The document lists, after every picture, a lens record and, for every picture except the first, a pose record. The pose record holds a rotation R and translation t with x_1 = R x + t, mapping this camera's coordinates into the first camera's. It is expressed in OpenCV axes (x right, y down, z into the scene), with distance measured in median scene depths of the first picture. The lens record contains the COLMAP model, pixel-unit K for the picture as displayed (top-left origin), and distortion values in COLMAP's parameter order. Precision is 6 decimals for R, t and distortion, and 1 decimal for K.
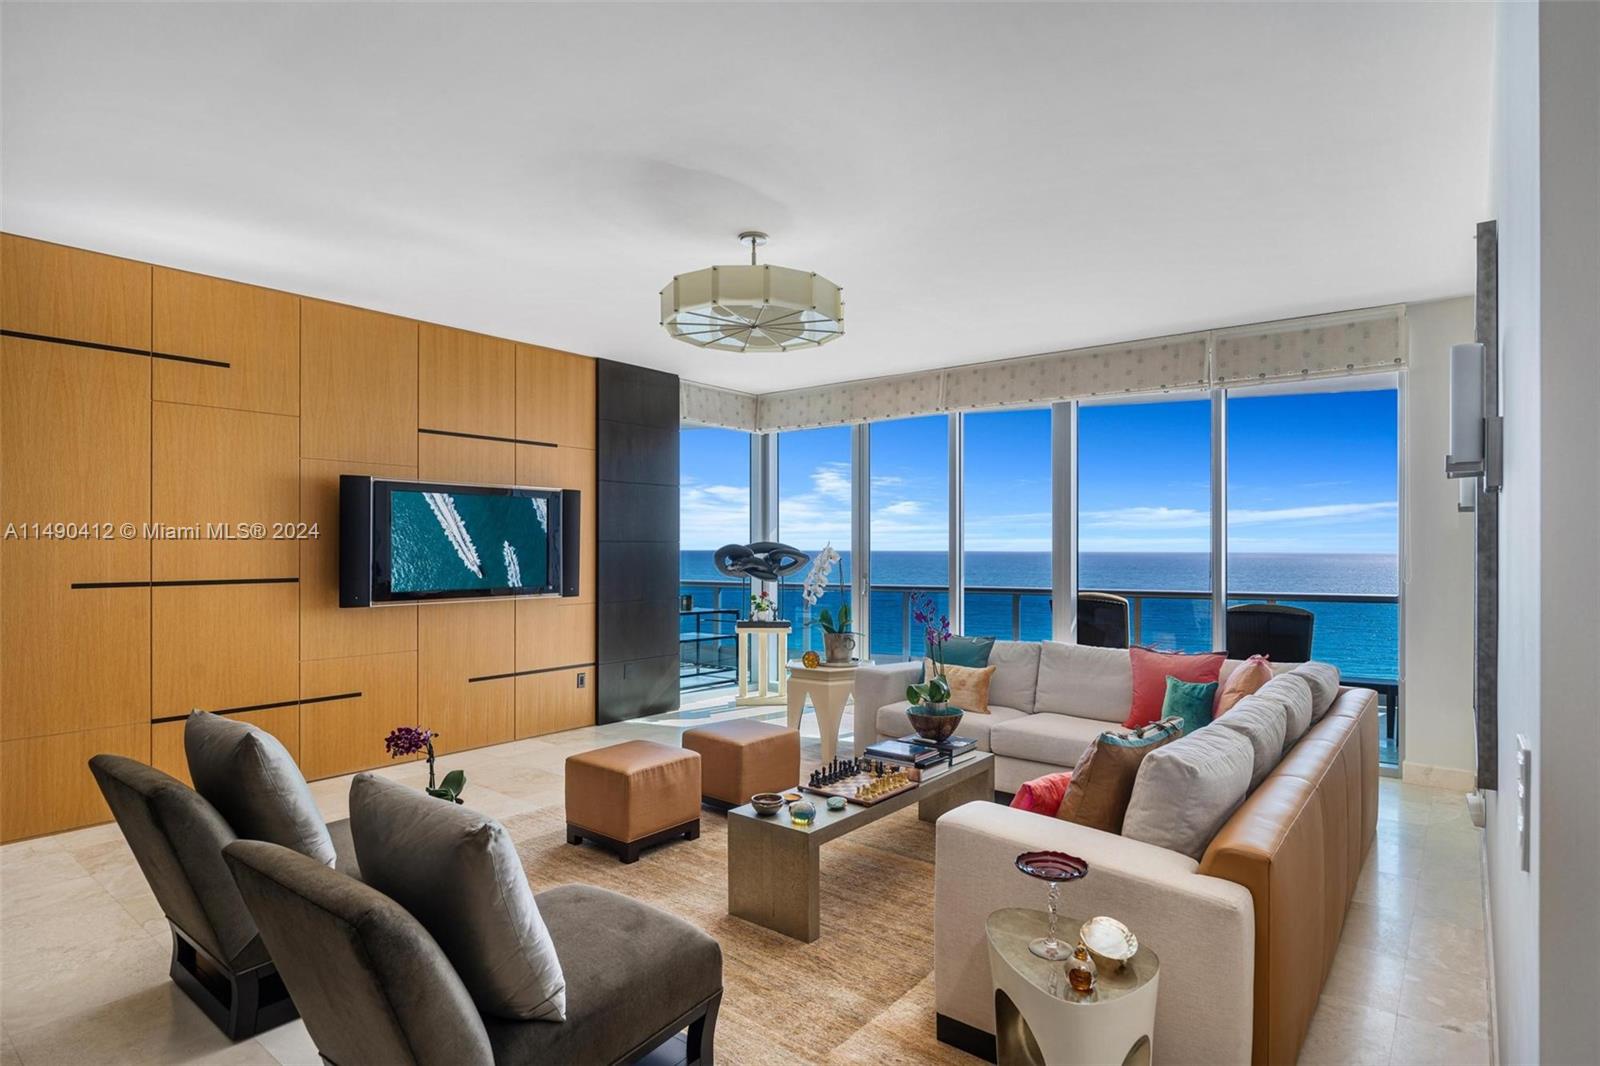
lens RADIAL K [[826.0, 0, 795.0], [0, 826.0, 545.2], [0, 0, 1]] dist [-0.000691, -0.001286]
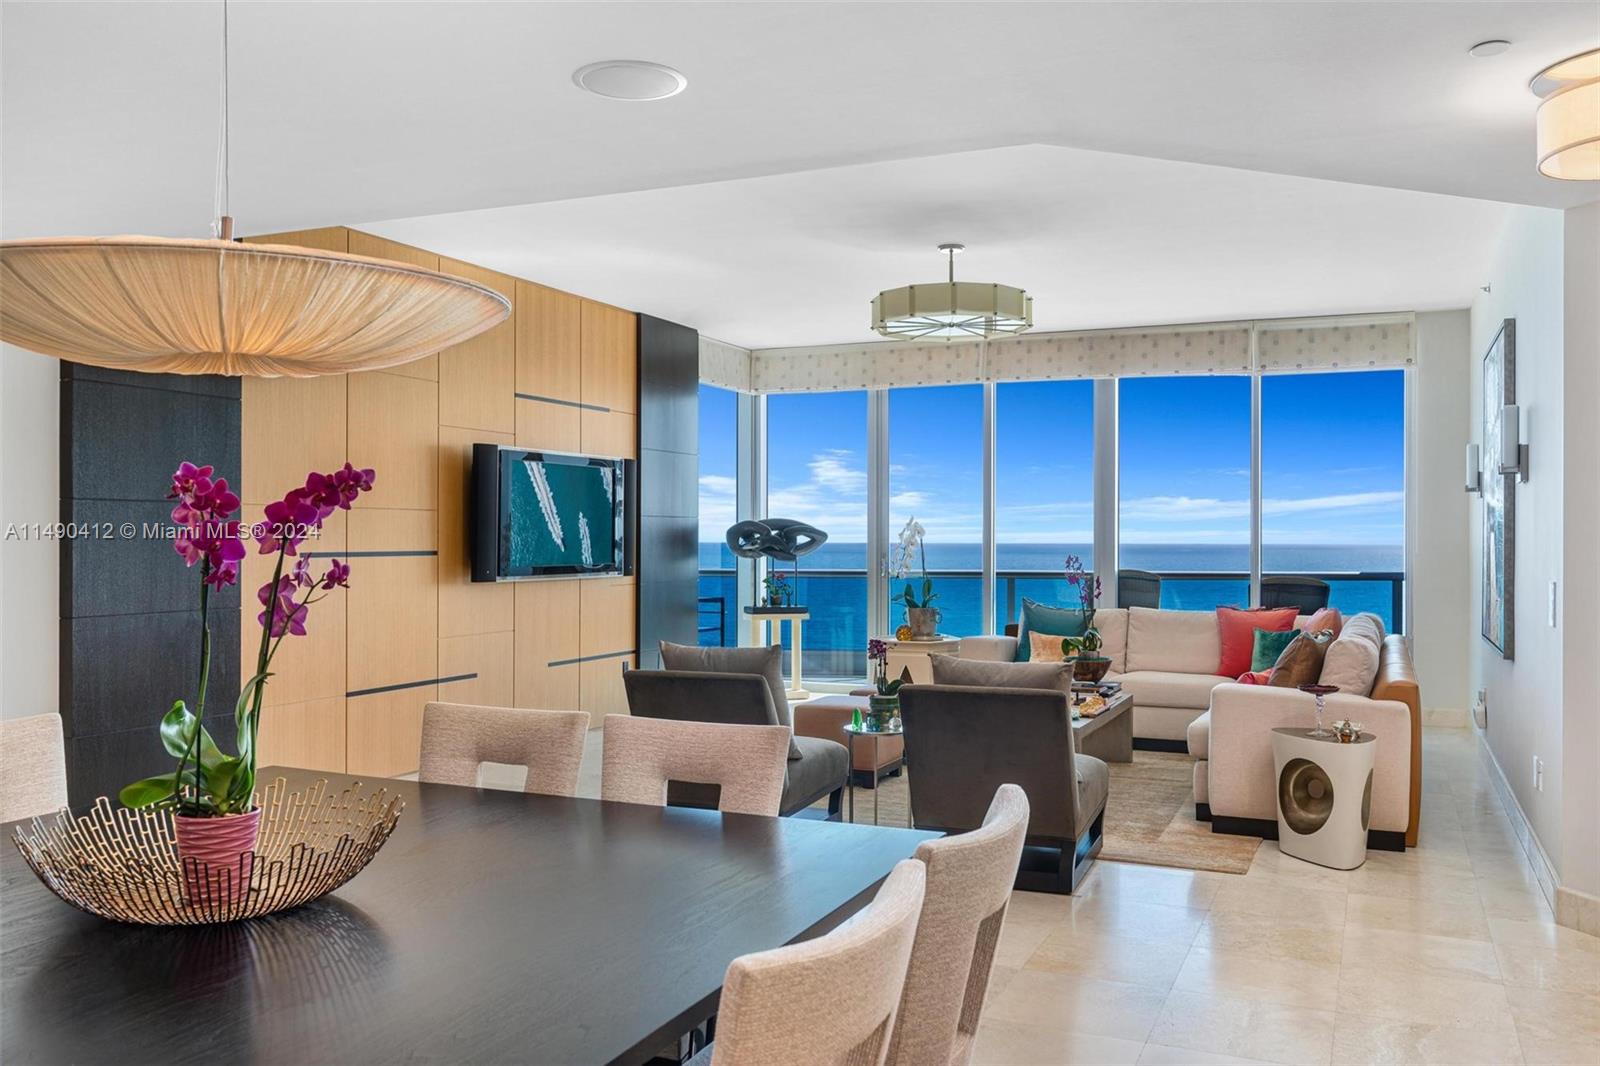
lens RADIAL K [[1284.3, 0, 801.9], [0, 1284.3, 526.3], [0, 0, 1]] dist [0.008586, 0.007371]
pose [[0.966717, 0.001097, 0.255844, -0.478876], [0.000490, 0.999981, -0.006139, 0.017416], [-0.255846, 0.006060, 0.966698, -0.454555]]
